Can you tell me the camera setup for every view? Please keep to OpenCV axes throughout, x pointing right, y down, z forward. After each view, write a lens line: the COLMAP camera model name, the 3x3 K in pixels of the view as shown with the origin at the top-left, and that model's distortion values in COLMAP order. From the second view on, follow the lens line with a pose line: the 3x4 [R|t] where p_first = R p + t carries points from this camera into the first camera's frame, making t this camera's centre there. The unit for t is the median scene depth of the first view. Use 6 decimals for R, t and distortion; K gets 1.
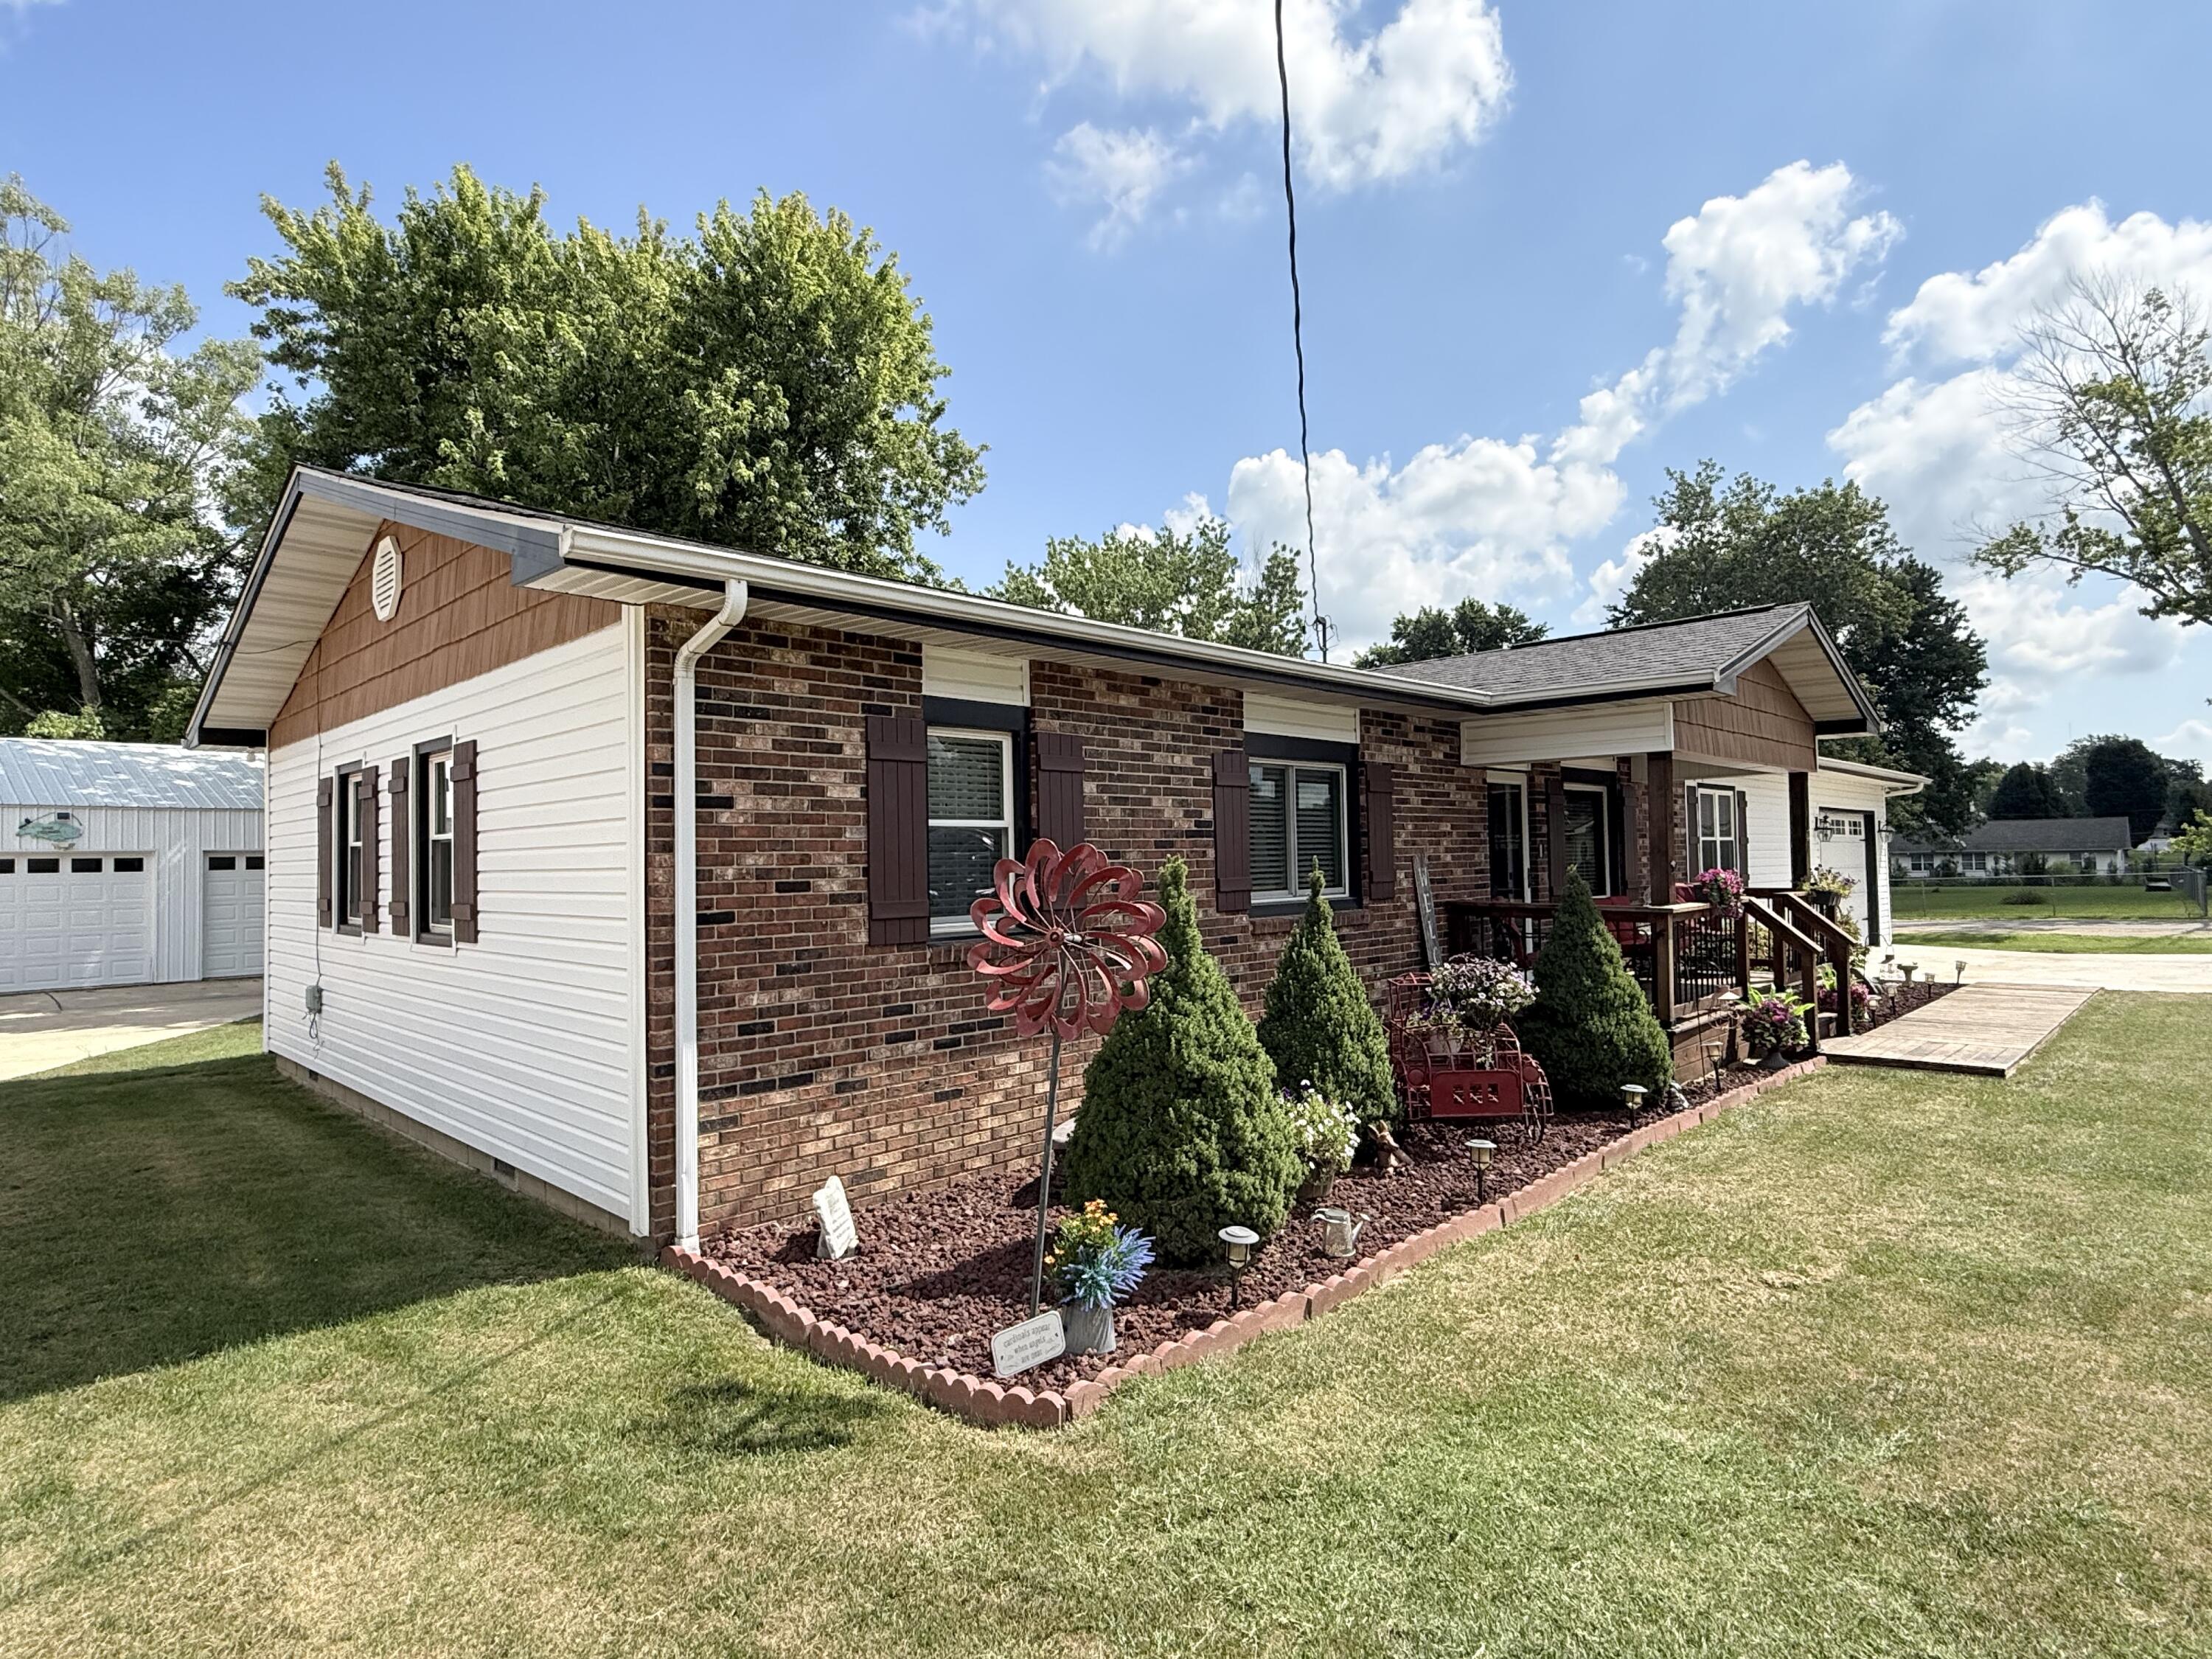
lens RADIAL K [[1182.3, 0, 1106.0], [0, 1182.3, 829.5], [0, 0, 1]] dist [0.002446, 0.000023]
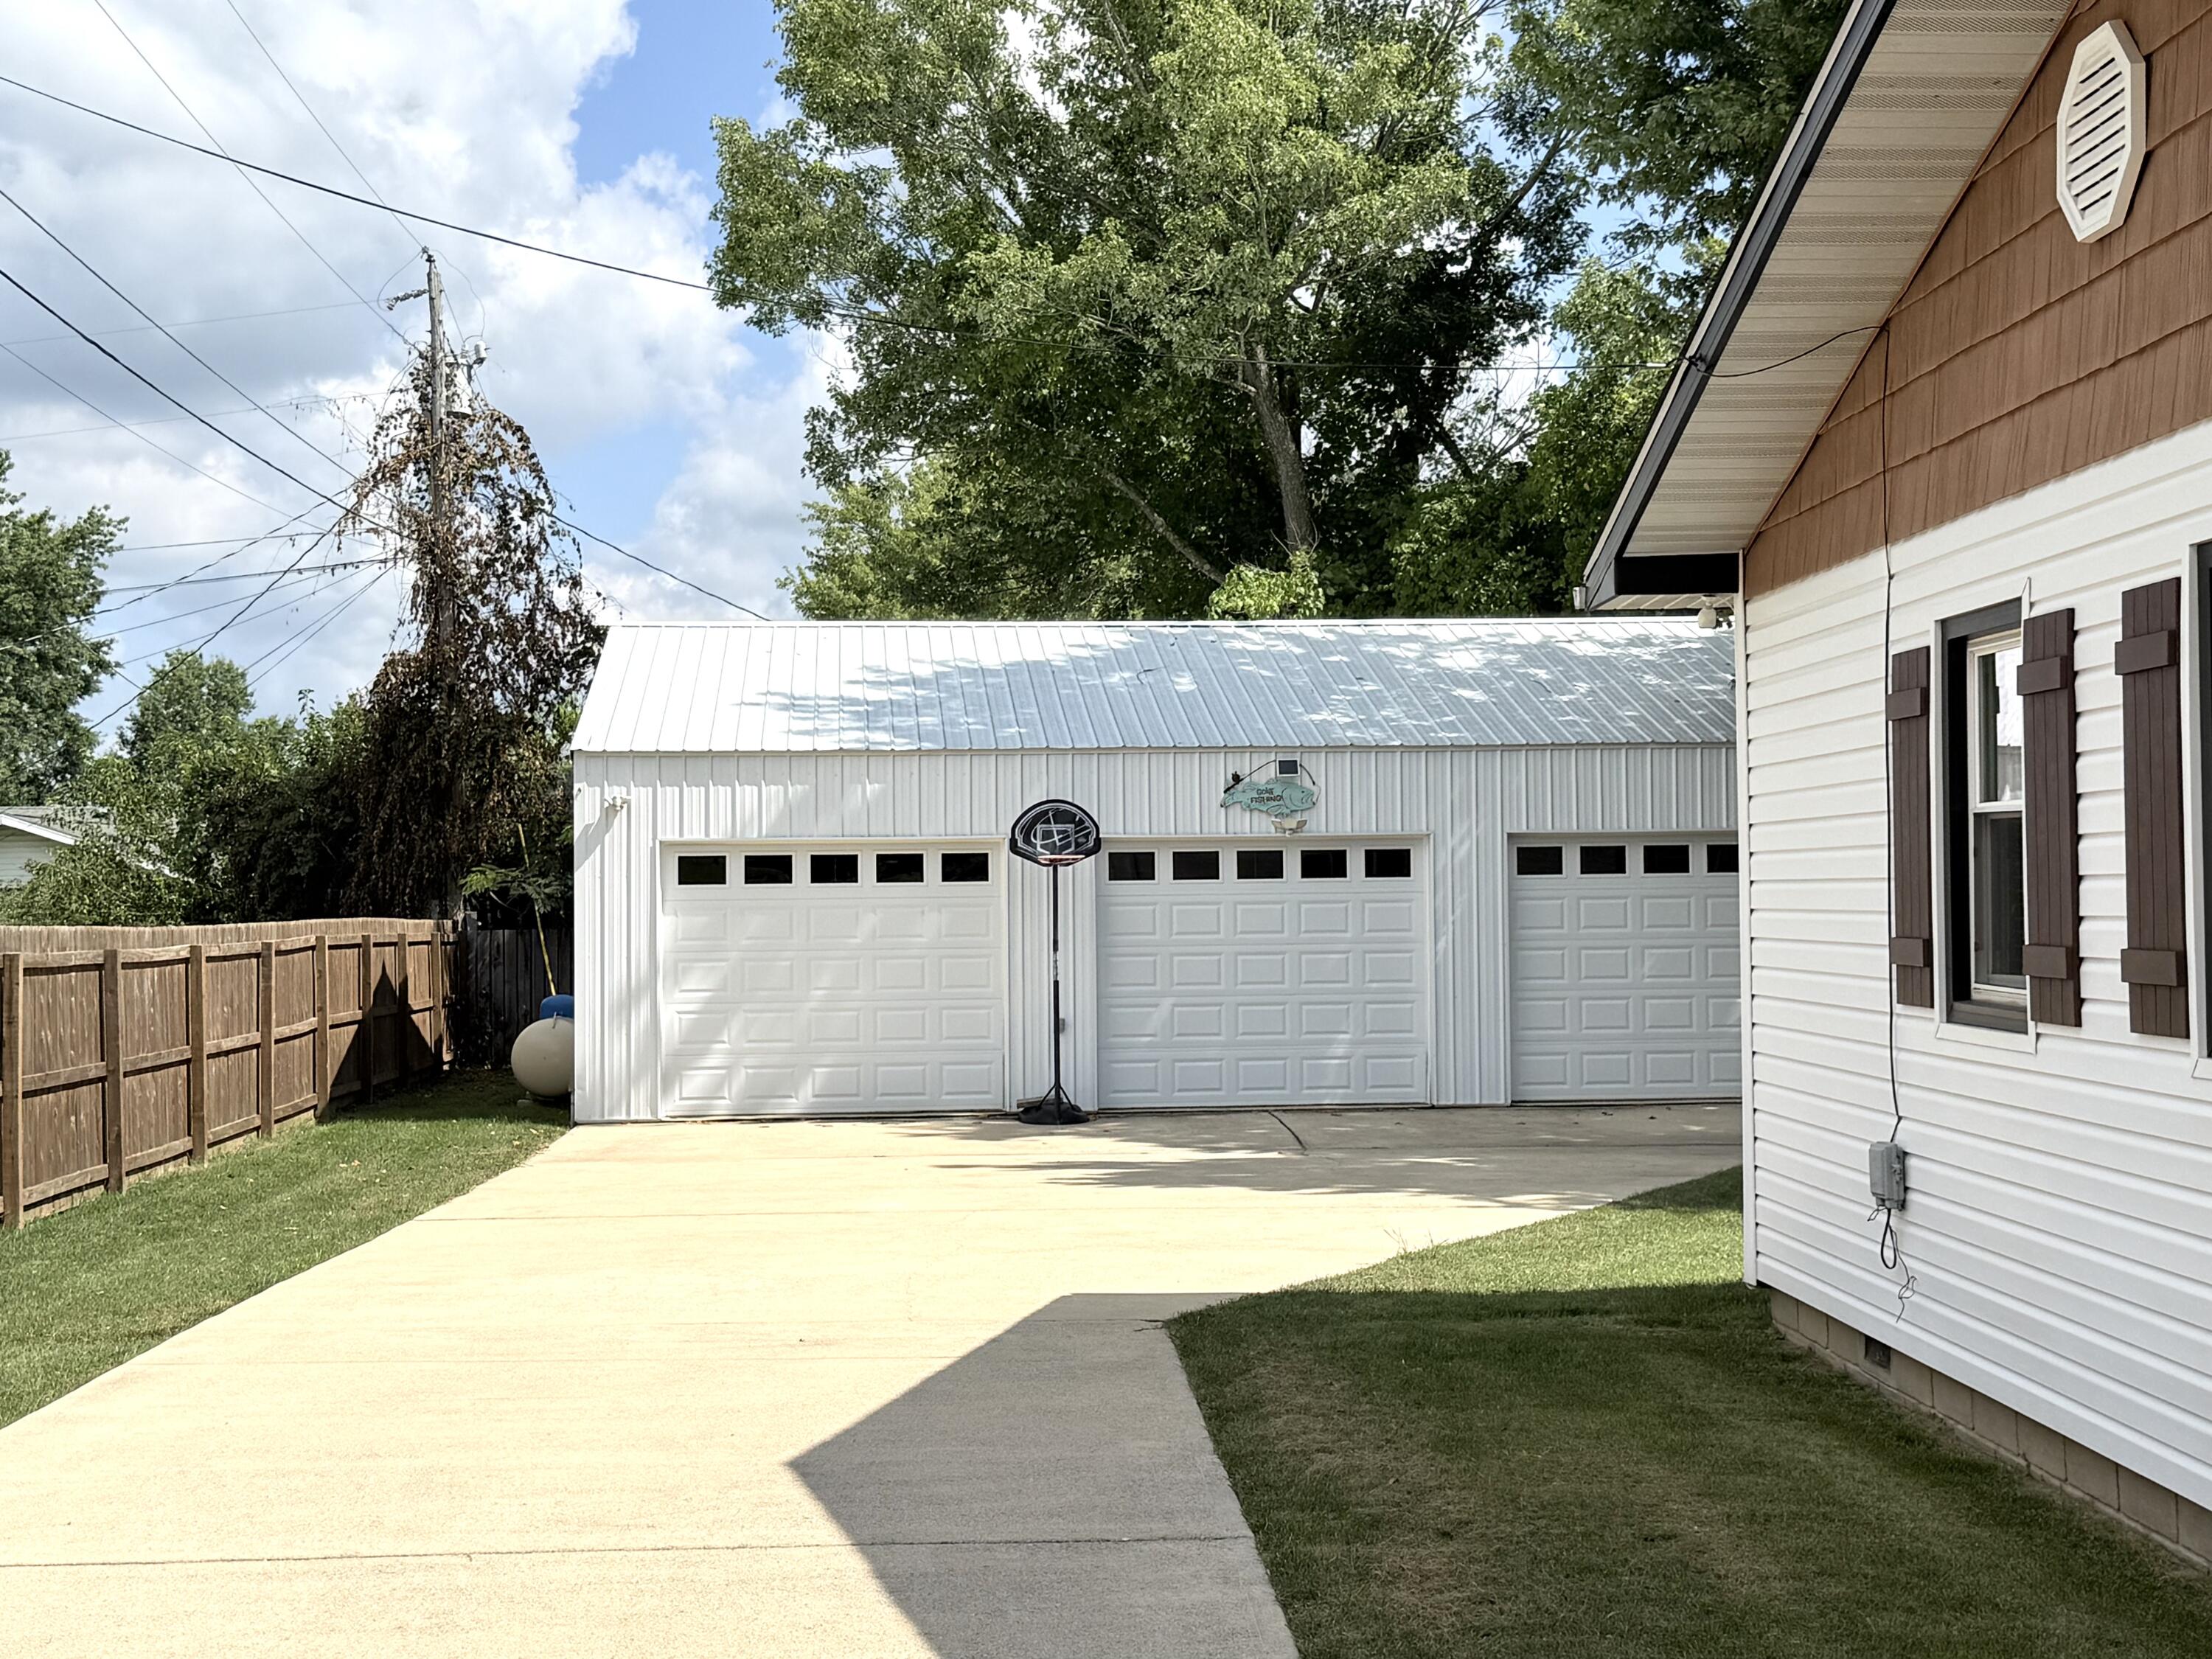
lens RADIAL K [[2978.1, 0, 1106.0], [0, 2978.1, 829.5], [0, 0, 1]] dist [0.122939, 0.019840]
pose [[0.729131, -0.006589, -0.684342, -0.057402], [0.017906, 0.999795, 0.009452, 0.001980], [0.684140, -0.019145, 0.729100, 0.011208]]
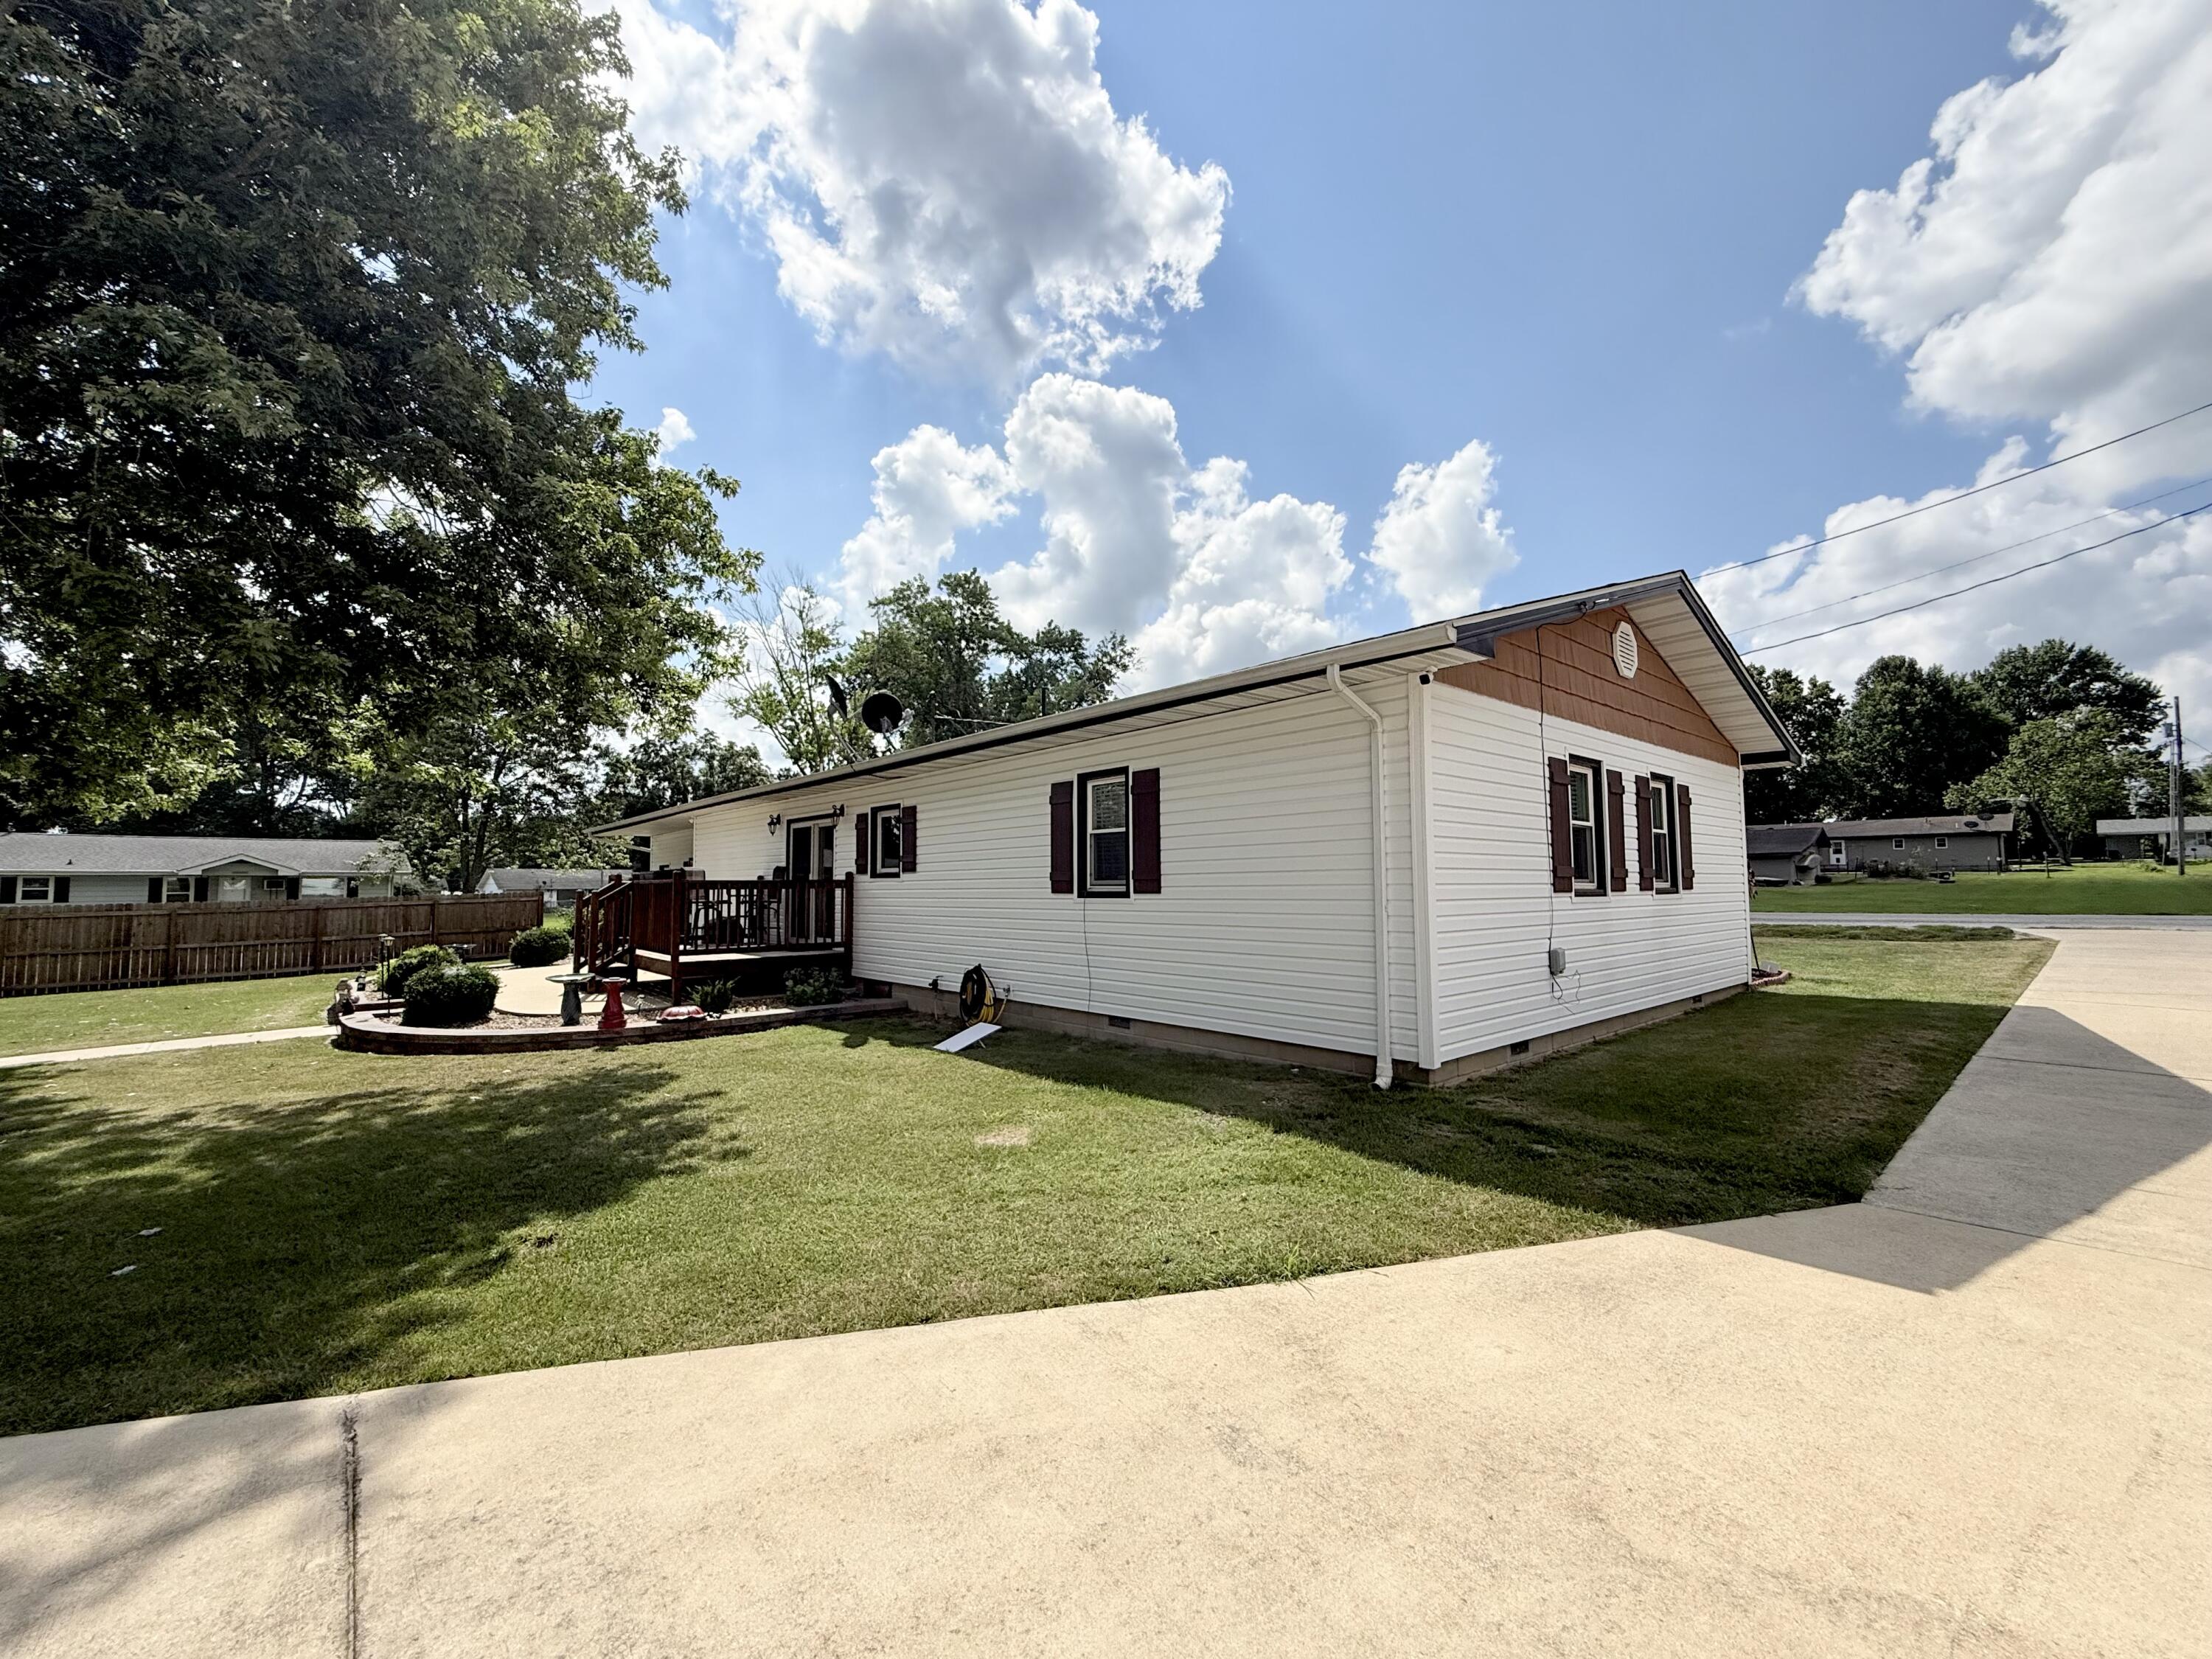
lens RADIAL K [[893.1, 0, 1106.0], [0, 893.1, 829.5], [0, 0, 1]] dist [0.000842, 0.000219]
pose [[0.070294, 0.079478, 0.994355, -0.656626], [-0.022139, 0.996700, -0.078100, 0.042203], [-0.997281, -0.016524, 0.071821, 0.587545]]
